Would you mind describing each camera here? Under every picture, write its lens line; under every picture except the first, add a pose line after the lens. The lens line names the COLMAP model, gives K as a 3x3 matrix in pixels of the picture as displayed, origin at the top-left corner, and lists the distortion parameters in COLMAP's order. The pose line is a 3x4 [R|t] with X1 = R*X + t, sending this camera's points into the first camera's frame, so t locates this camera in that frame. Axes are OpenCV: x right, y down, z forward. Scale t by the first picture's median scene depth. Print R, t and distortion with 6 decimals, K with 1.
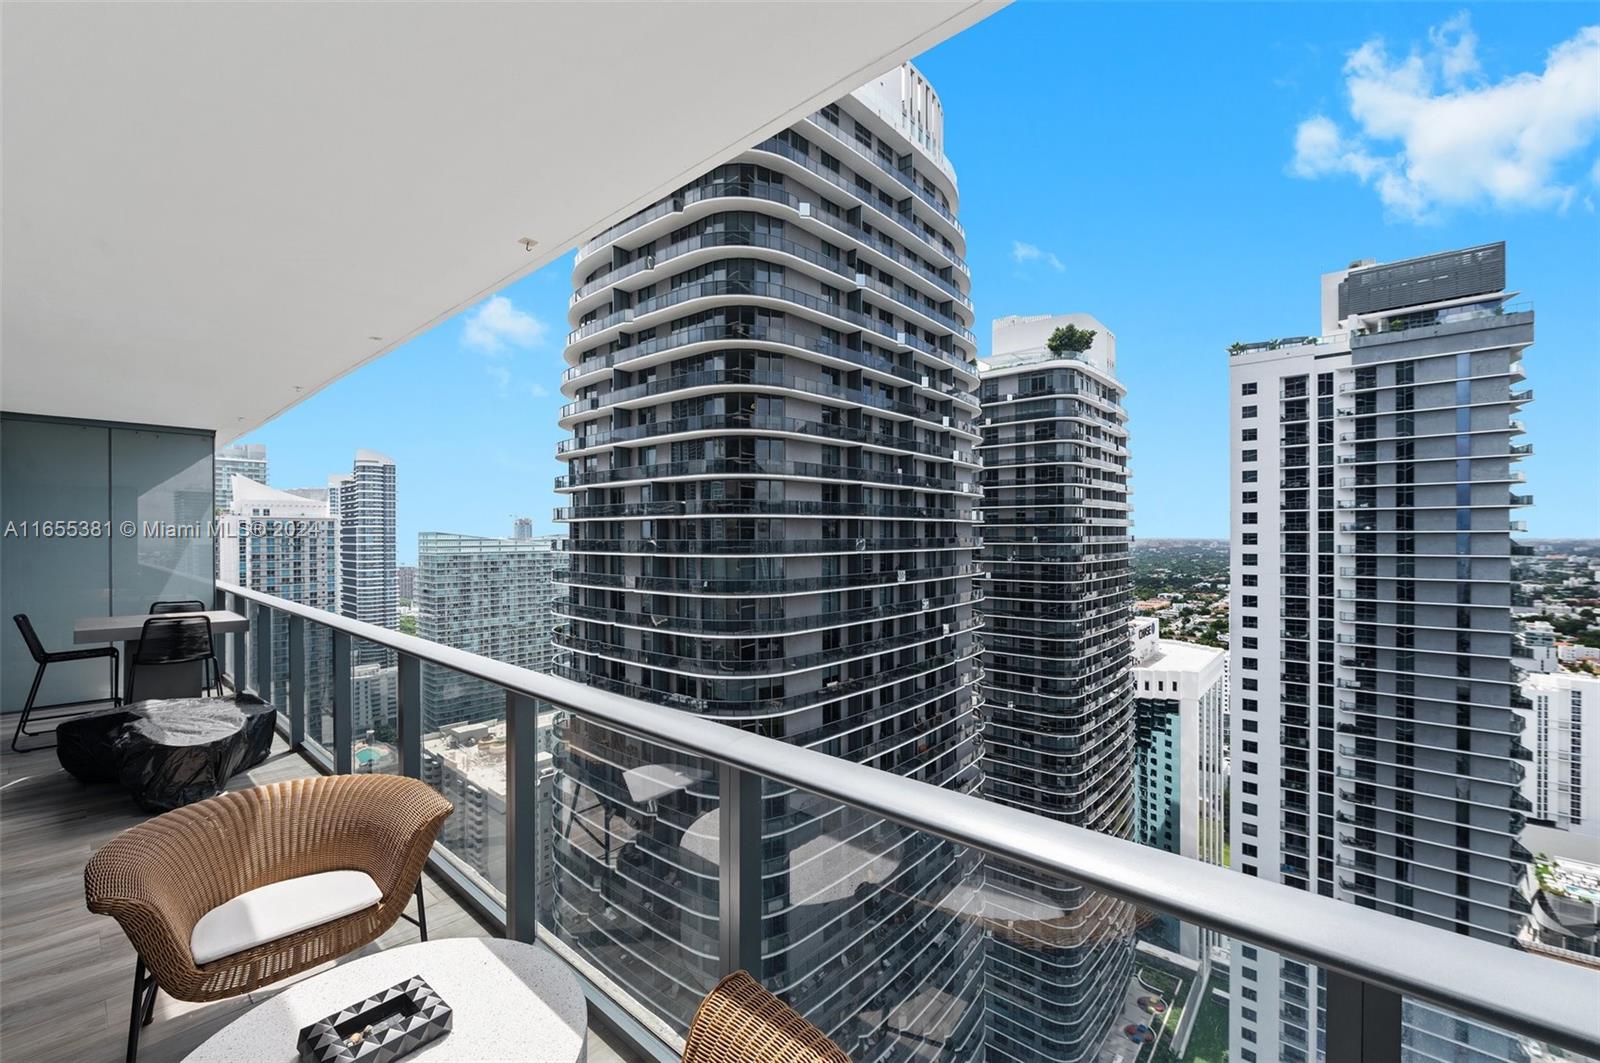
lens RADIAL K [[643.2, 0, 826.0], [0, 643.2, 535.9], [0, 0, 1]] dist [-0.002900, -0.000234]
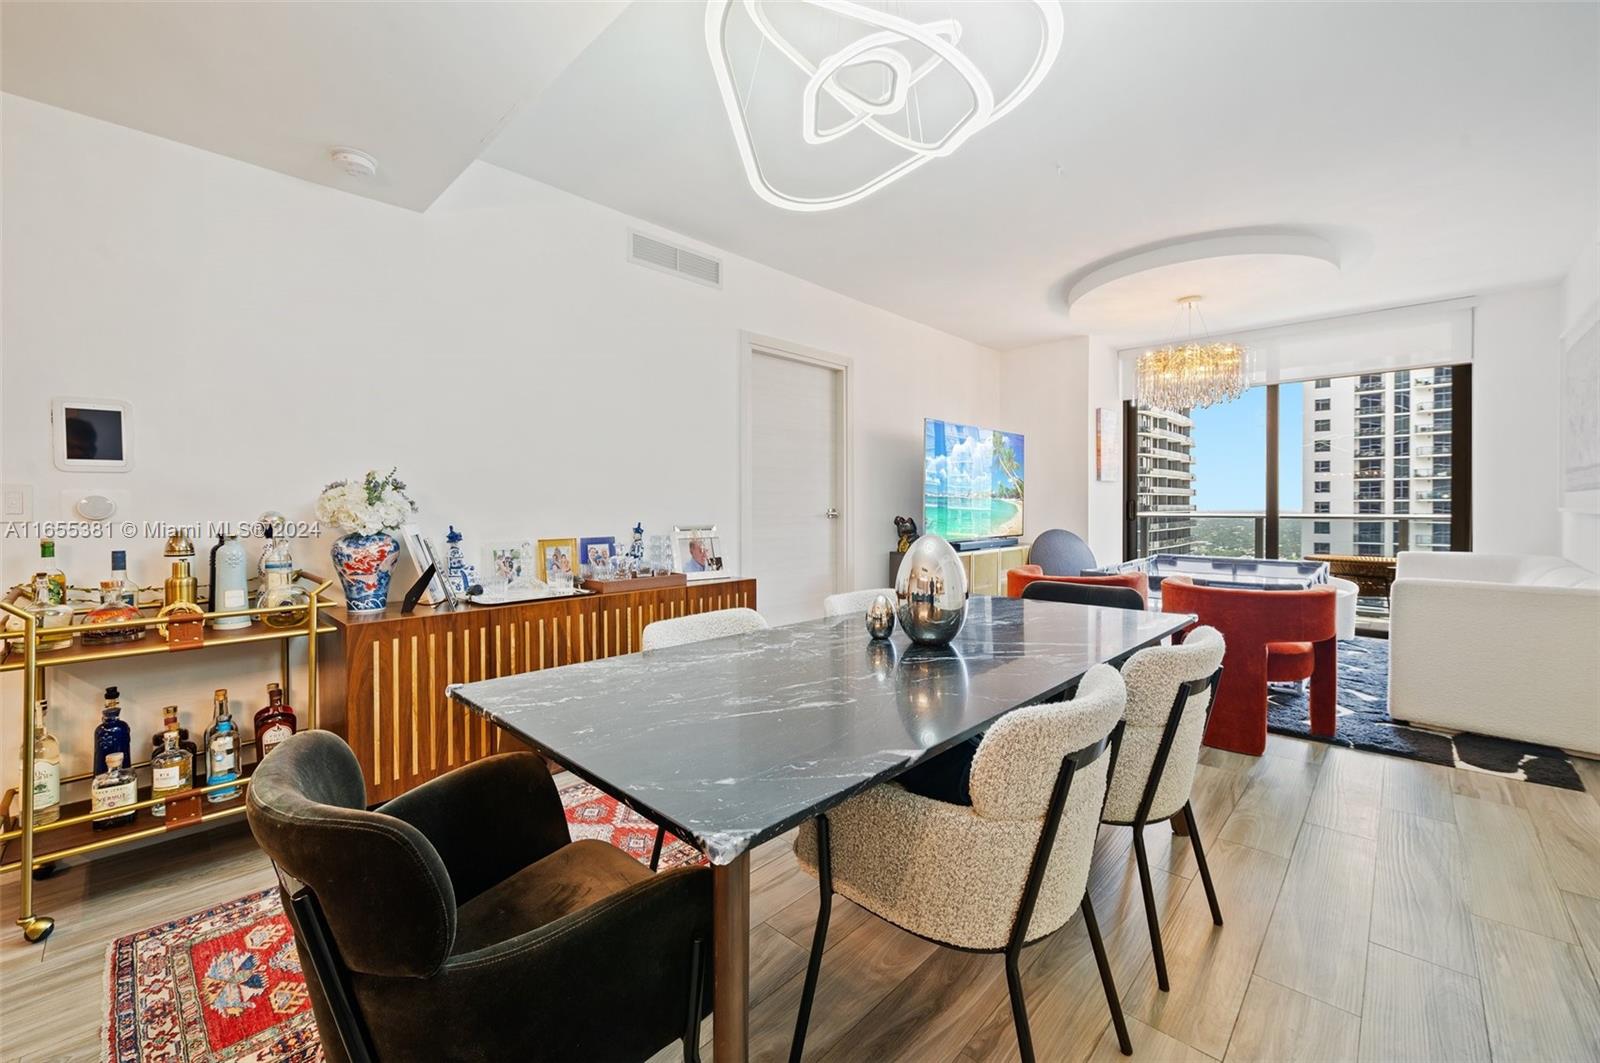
lens RADIAL K [[643.2, 0, 810.1], [0, 643.2, 514.6], [0, 0, 1]] dist [-0.002900, -0.000234]
pose [[0.998392, 0.001507, -0.056665, -0.093170], [-0.000925, 0.999947, 0.010302, 0.006400], [0.056677, -0.010233, 0.998340, -0.060925]]
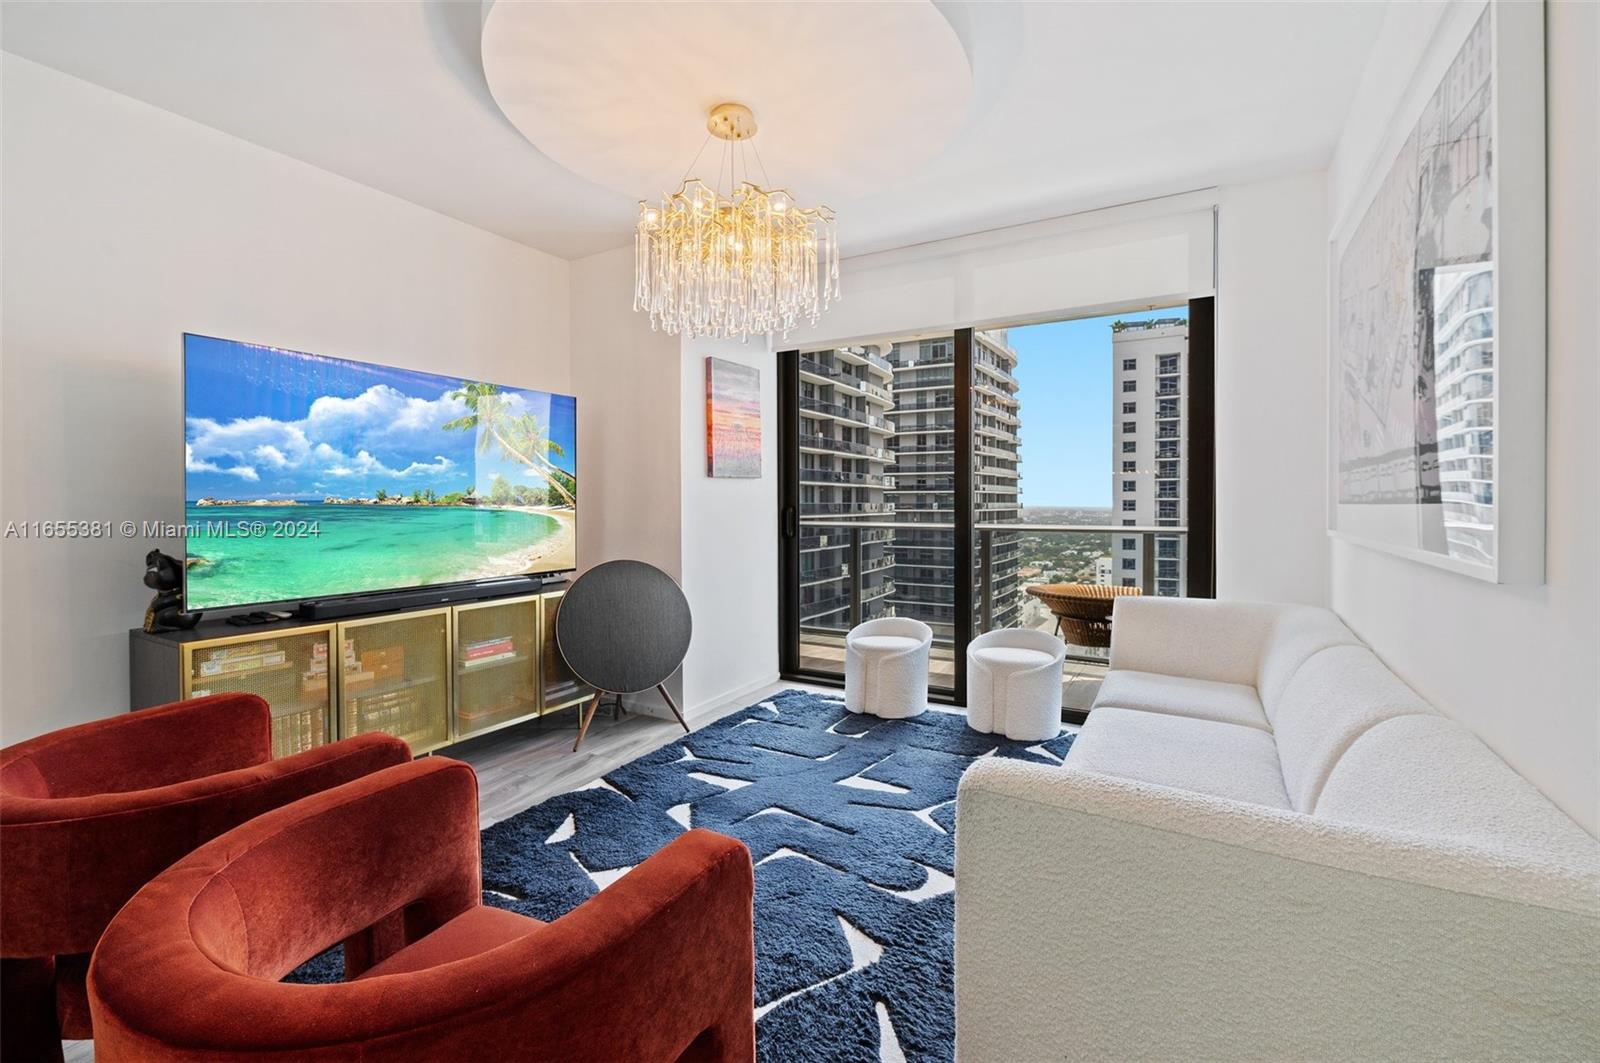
lens RADIAL K [[689.8, 0, 817.7], [0, 689.8, 510.0], [0, 0, 1]] dist [-0.004213, -0.000685]
pose [[0.982807, 0.000209, 0.184634, -0.060433], [-0.001477, 0.999976, 0.006729, 0.004957], [-0.184629, -0.006886, 0.982784, -0.028338]]
